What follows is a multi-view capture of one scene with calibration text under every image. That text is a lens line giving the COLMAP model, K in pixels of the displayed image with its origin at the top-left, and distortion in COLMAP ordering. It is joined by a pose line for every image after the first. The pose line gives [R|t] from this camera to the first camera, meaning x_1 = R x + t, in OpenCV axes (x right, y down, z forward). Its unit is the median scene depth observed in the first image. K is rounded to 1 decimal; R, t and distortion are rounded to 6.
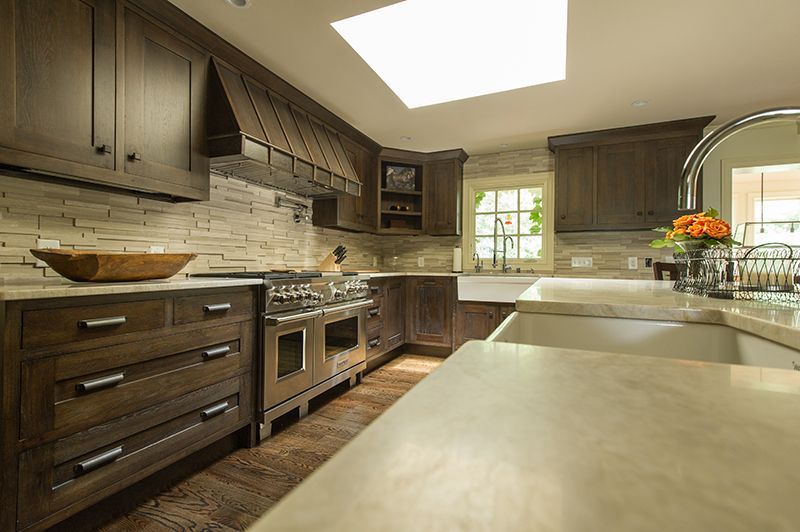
lens RADIAL K [[357.4, 0, 394.4], [0, 357.4, 263.9], [0, 0, 1]] dist [0.005821, -0.002174]
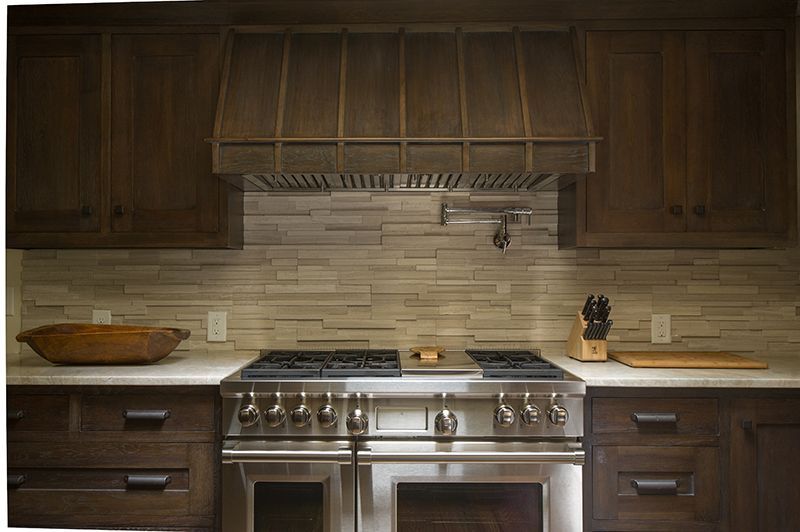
lens RADIAL K [[659.5, 0, 391.5], [0, 659.5, 262.7], [0, 0, 1]] dist [0.022765, -0.041604]
pose [[0.388024, -0.022197, -0.921382, 0.483670], [0.003789, 0.999740, -0.022489, -0.077840], [0.921641, 0.005235, 0.388007, 0.533072]]
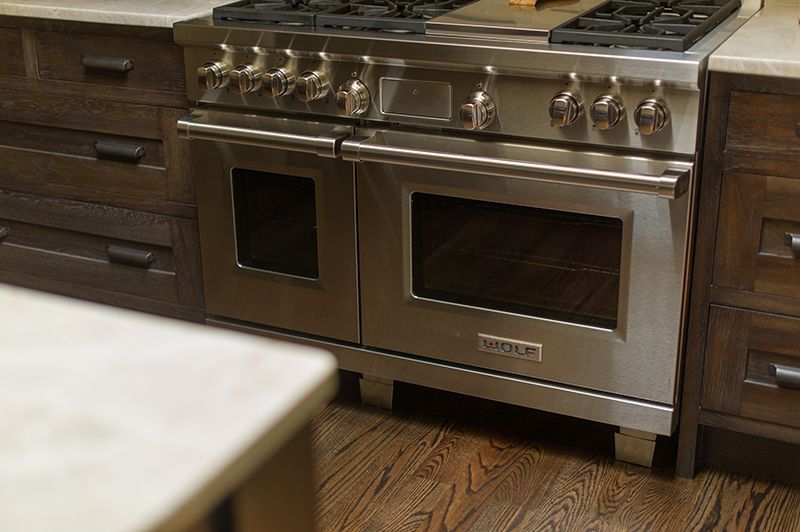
lens RADIAL K [[1129.2, 0, 401.2], [0, 1129.2, 268.8], [0, 0, 1]] dist [0.054313, 0.000000]
pose [[-0.018452, 0.333334, -0.942628, 0.627877], [-0.005390, 0.942742, 0.333480, -0.080470], [0.999815, 0.011234, -0.015598, 0.818471]]
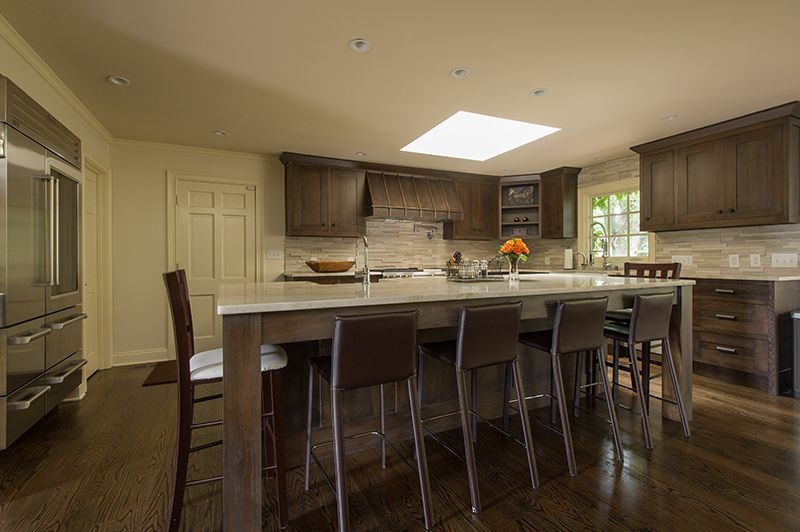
lens RADIAL K [[357.4, 0, 400.2], [0, 357.4, 264.6], [0, 0, 1]] dist [0.005821, -0.002174]
pose [[0.757861, -0.001945, -0.652414, 0.716708], [0.012479, 0.999856, 0.011515, -0.017221], [0.652297, -0.016869, 0.757776, -0.355225]]
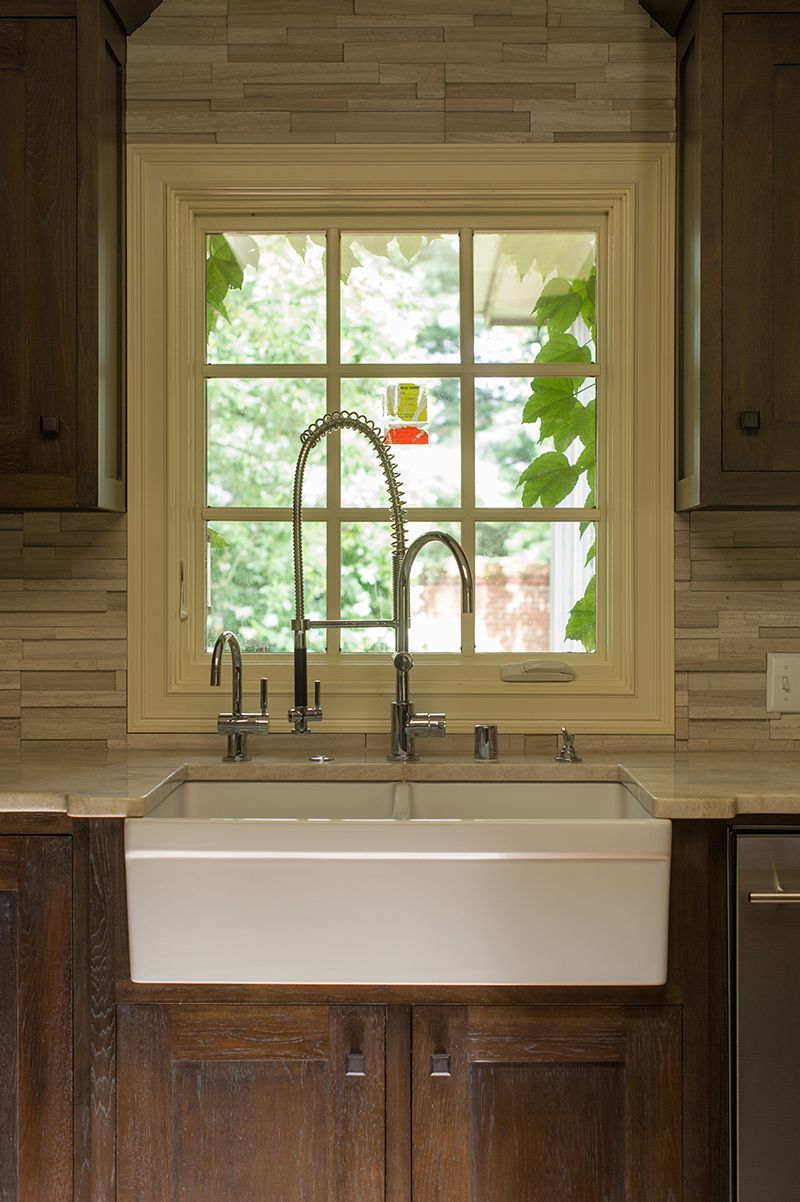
lens RADIAL K [[1696.6, 0, 392.6], [0, 1696.6, 596.6], [0, 0, 1]] dist [0.054313, 0.000000]
pose [[0.916891, -0.010841, 0.398990, 0.005813], [0.005959, 0.999891, 0.013473, -0.071708], [-0.399093, -0.009976, 0.916856, 0.401554]]
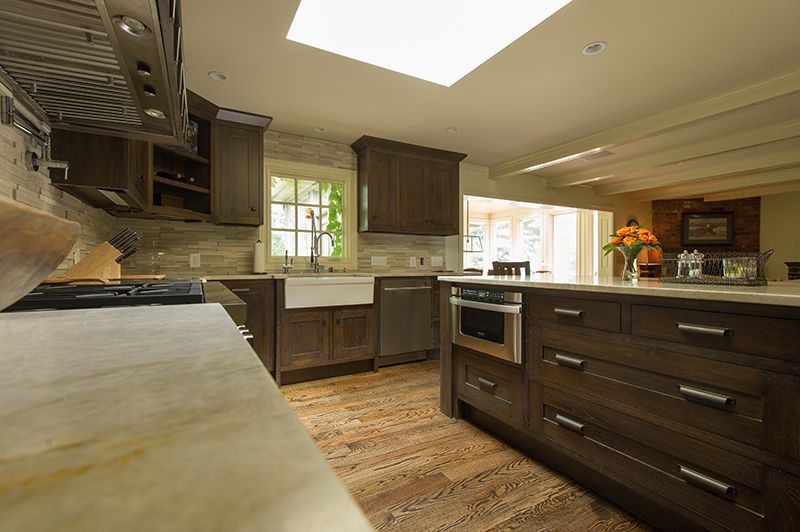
lens RADIAL K [[353.3, 0, 400.9], [0, 353.3, 267.8], [0, 0, 1]] dist [0.007656, -0.002973]
pose [[0.591325, -0.014855, 0.806297, -0.362125], [0.001072, 0.999844, 0.017634, -0.003670], [-0.806433, -0.009563, 0.591248, 0.390345]]
